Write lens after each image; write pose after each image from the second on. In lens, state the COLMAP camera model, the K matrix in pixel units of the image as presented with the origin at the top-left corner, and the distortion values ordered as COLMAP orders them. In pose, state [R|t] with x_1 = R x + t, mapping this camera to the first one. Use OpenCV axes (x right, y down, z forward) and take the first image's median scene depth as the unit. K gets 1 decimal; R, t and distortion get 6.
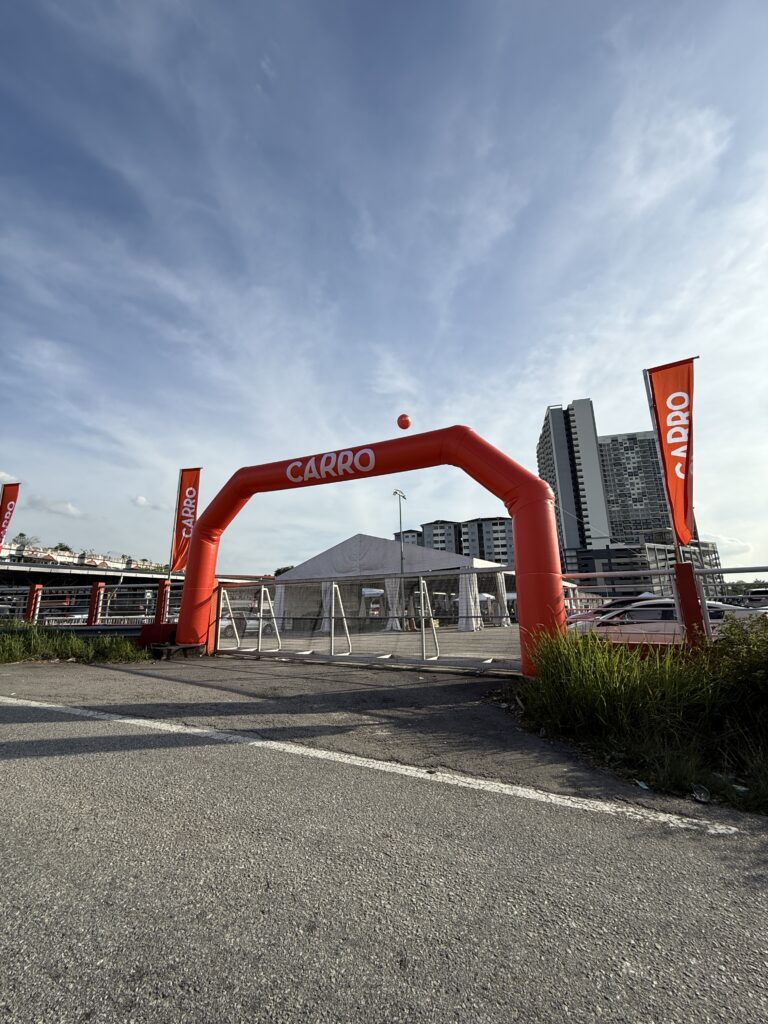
lens RADIAL K [[422.1, 0, 381.3], [0, 422.1, 497.6], [0, 0, 1]] dist [-0.001013, -0.000186]
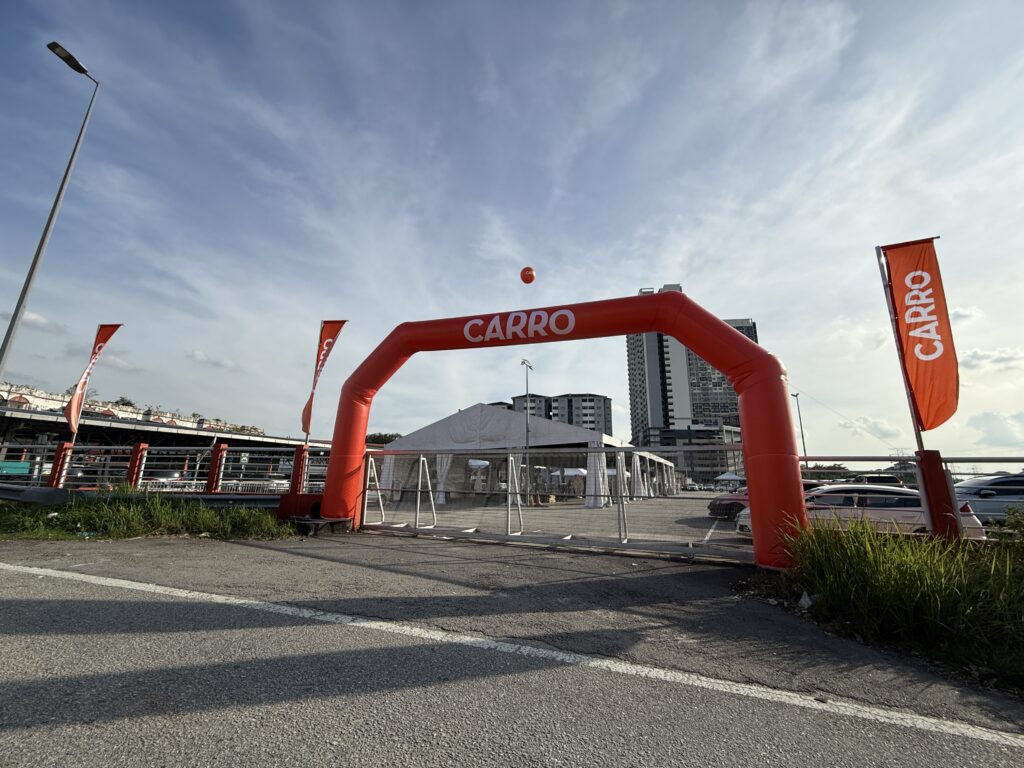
lens RADIAL K [[428.4, 0, 509.7], [0, 428.4, 382.9], [0, 0, 1]] dist [-0.000114, -0.000243]
pose [[0.993877, 0.054303, 0.096229, -0.175884], [-0.057533, 0.997859, 0.031118, 0.014283], [-0.094333, -0.036464, 0.994873, 0.076051]]
